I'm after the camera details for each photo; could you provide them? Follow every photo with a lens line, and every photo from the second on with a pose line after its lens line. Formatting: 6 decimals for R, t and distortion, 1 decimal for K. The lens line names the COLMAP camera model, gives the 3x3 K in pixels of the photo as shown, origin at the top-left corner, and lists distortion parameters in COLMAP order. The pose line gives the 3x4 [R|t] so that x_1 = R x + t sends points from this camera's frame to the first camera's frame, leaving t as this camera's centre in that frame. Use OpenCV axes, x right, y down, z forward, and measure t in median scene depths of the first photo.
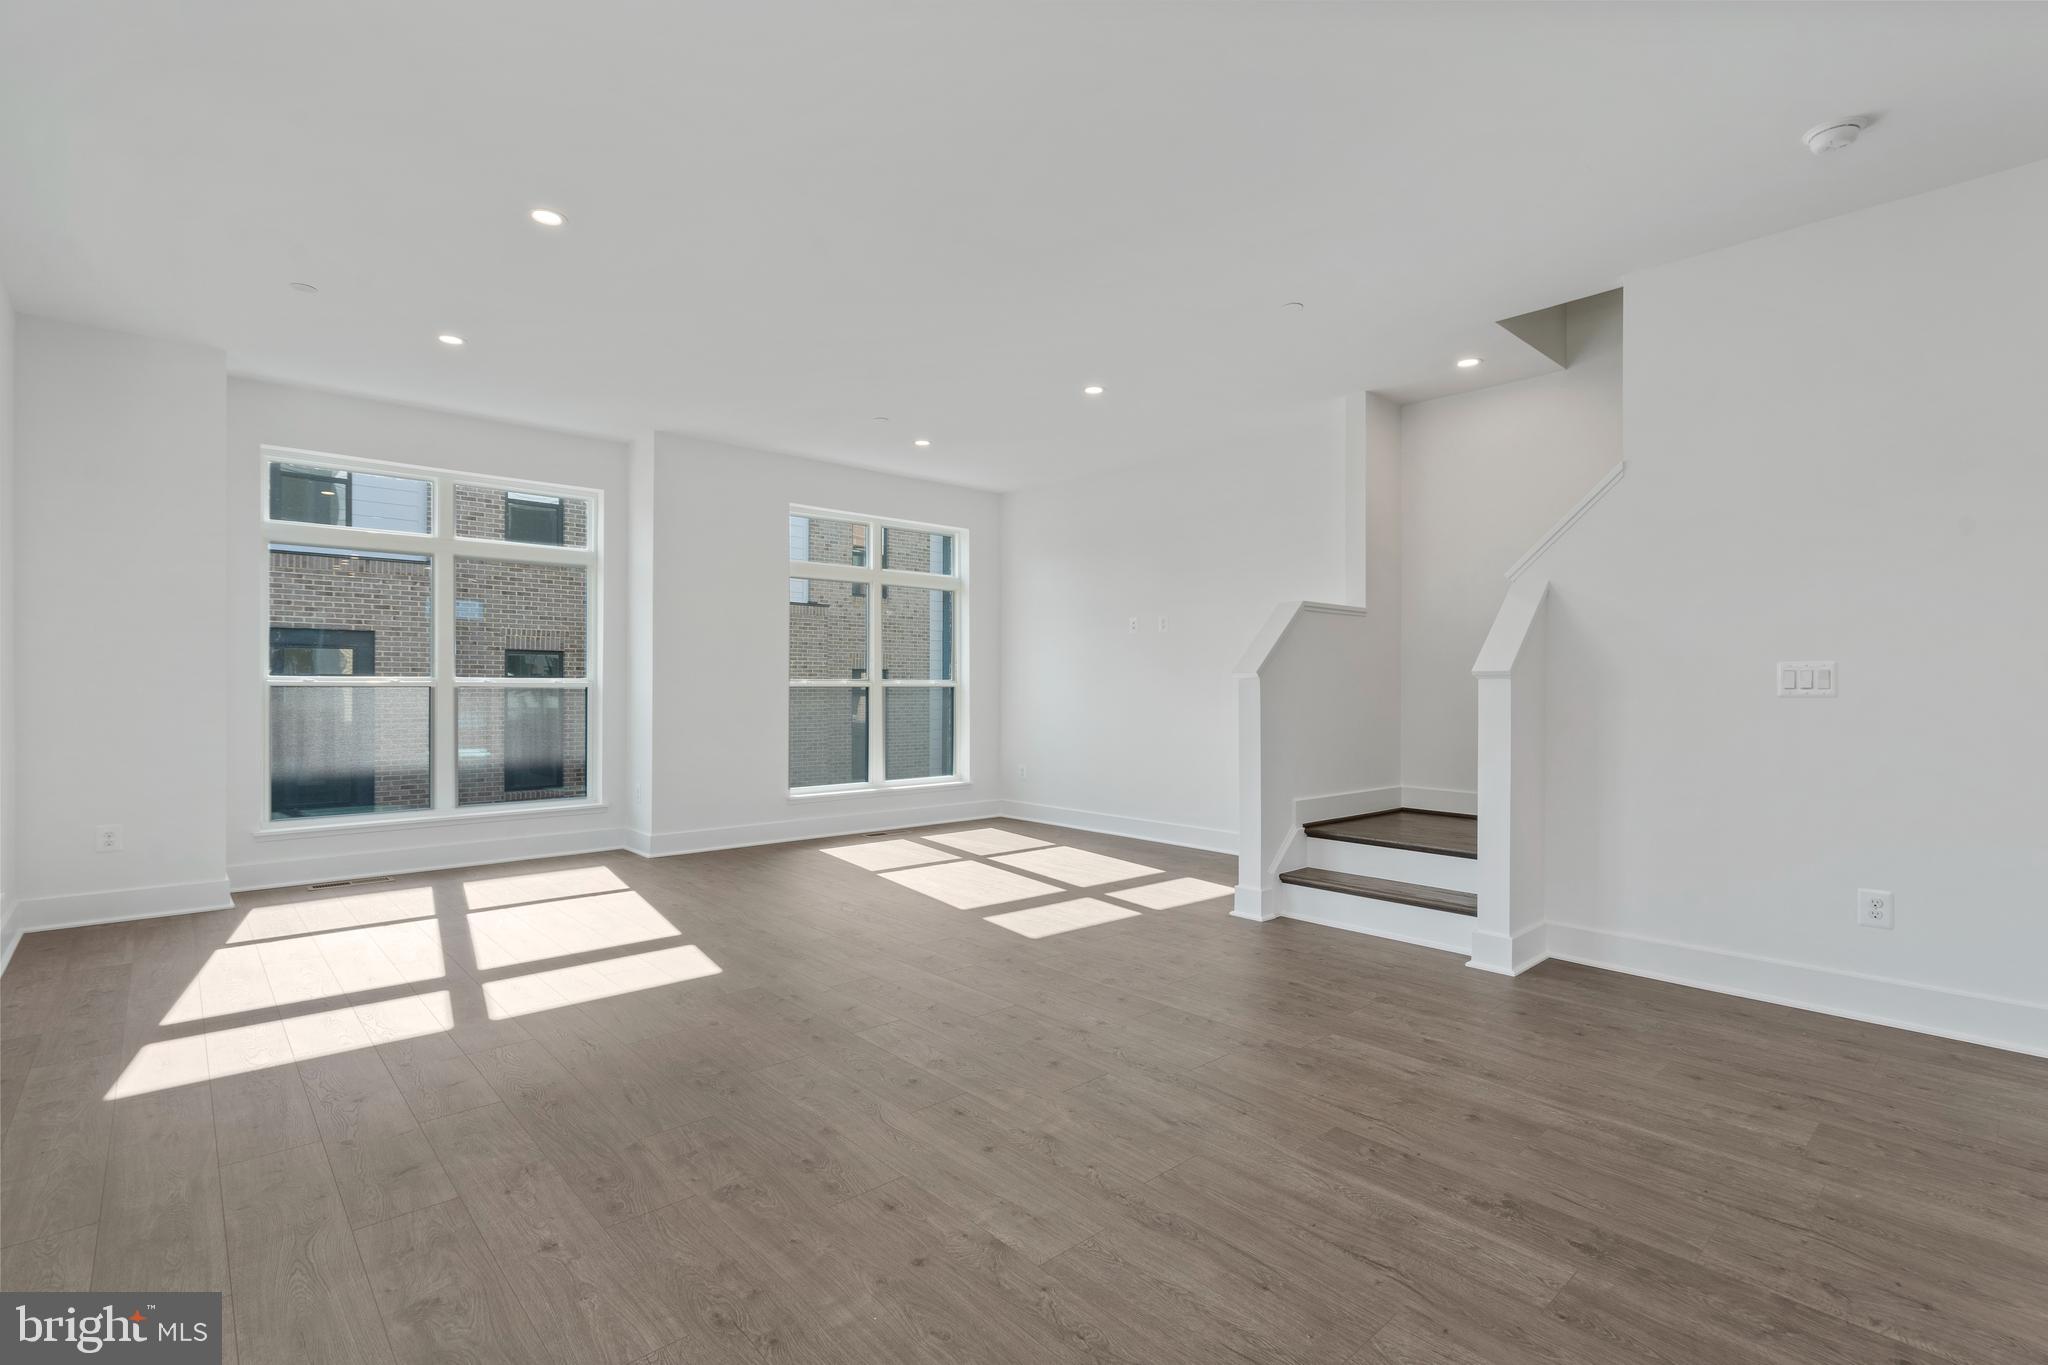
lens RADIAL K [[946.9, 0, 1053.9], [0, 946.9, 681.5], [0, 0, 1]] dist [-0.006173, 0.000916]
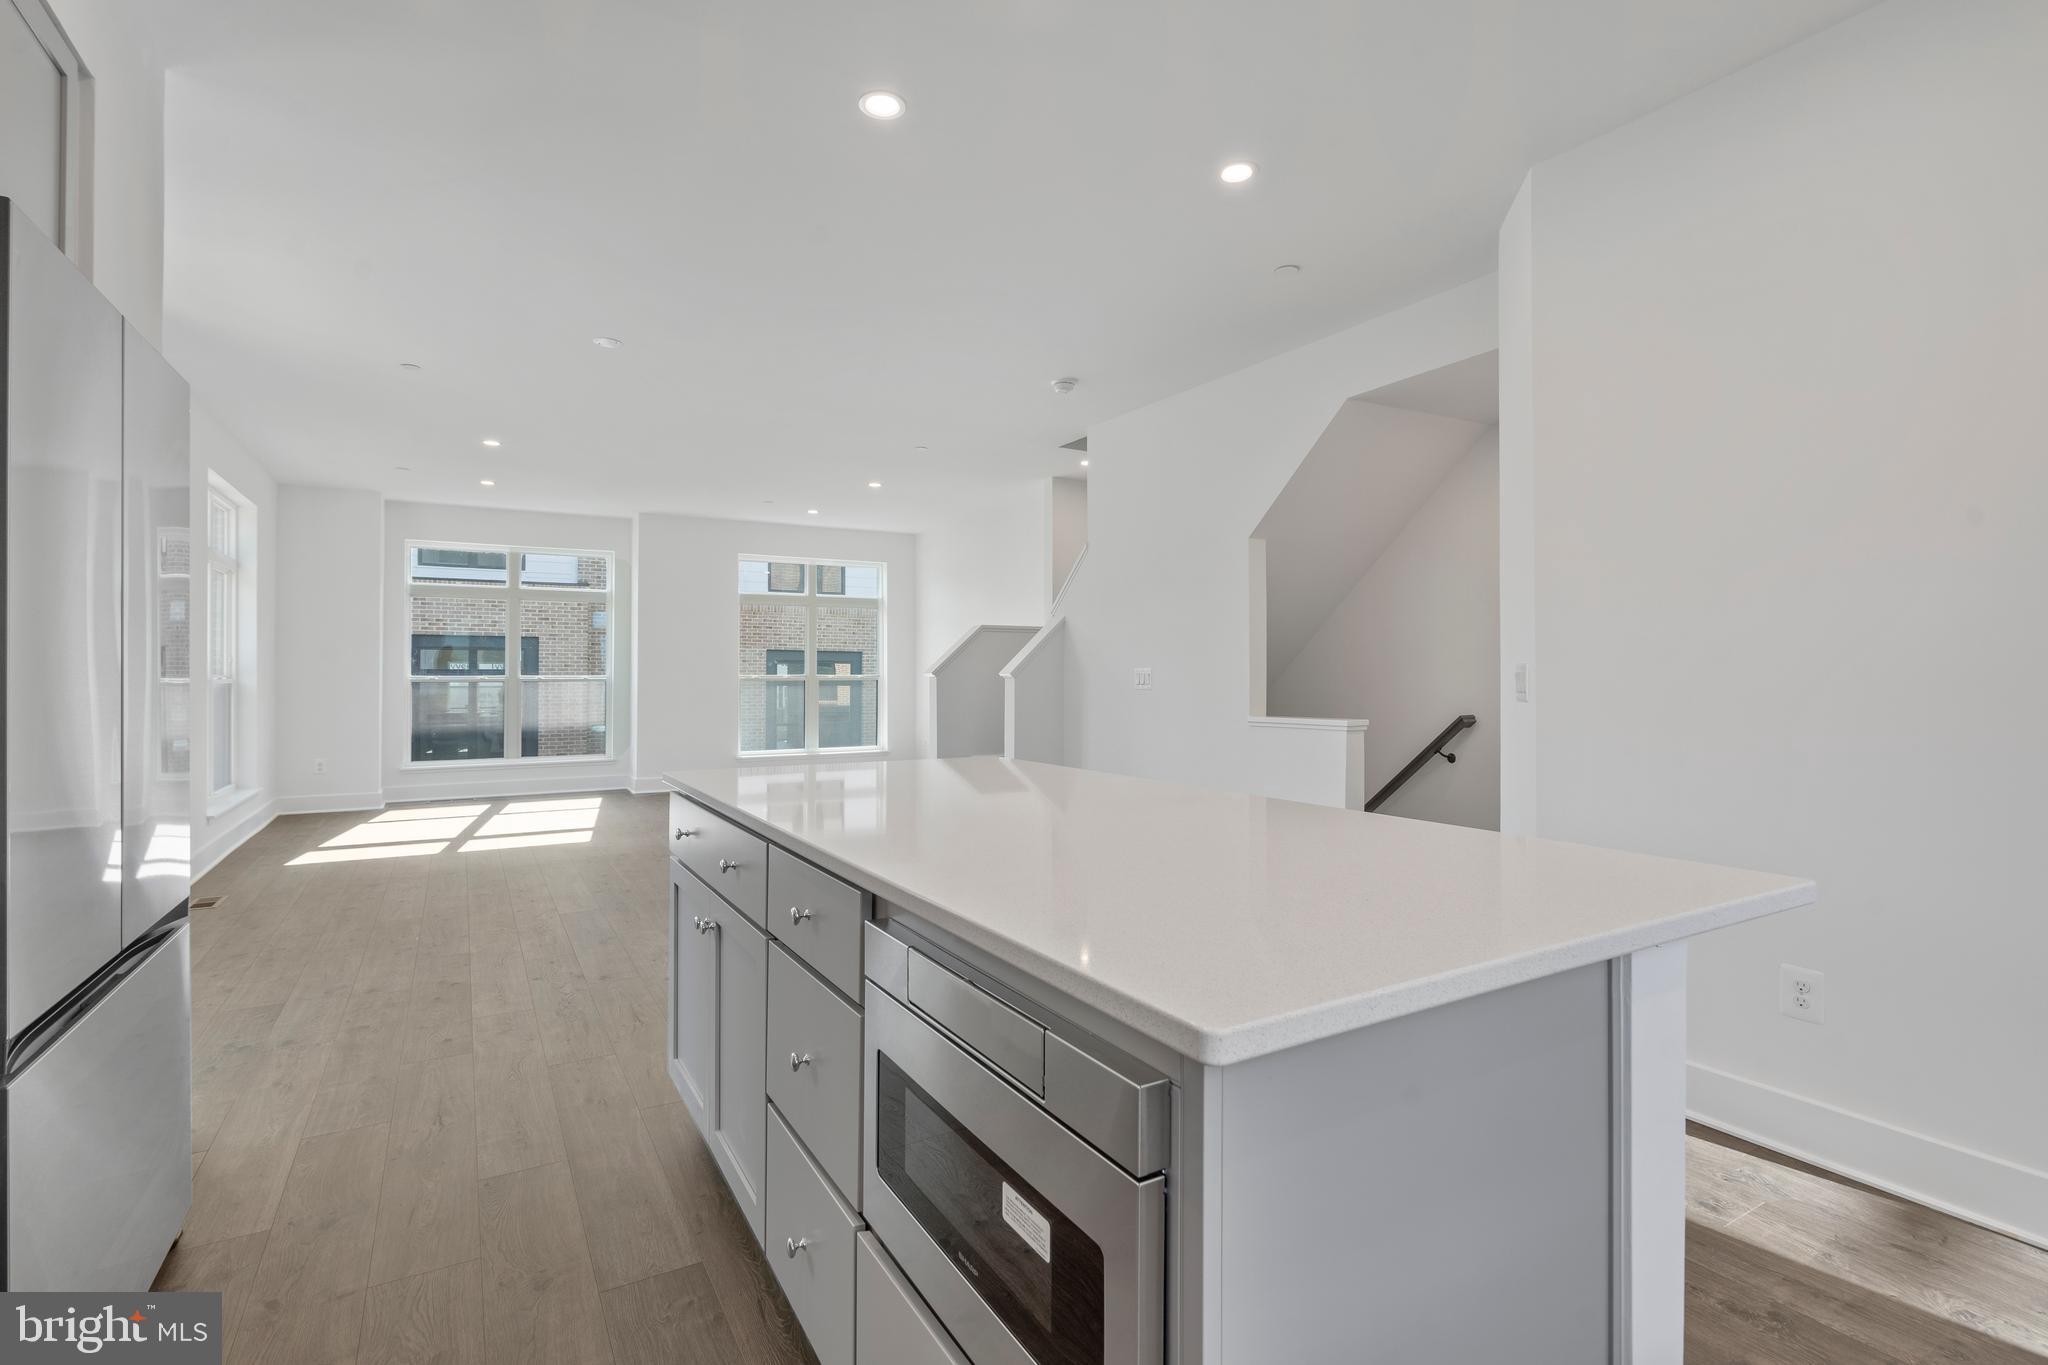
lens RADIAL K [[939.7, 0, 1022.5], [0, 939.7, 670.6], [0, 0, 1]] dist [-0.000827, -0.000080]
pose [[0.975873, -0.001890, -0.218329, 0.511704], [0.001859, 0.999998, -0.000343, -0.008686], [0.218329, -0.000071, 0.975875, -0.345359]]
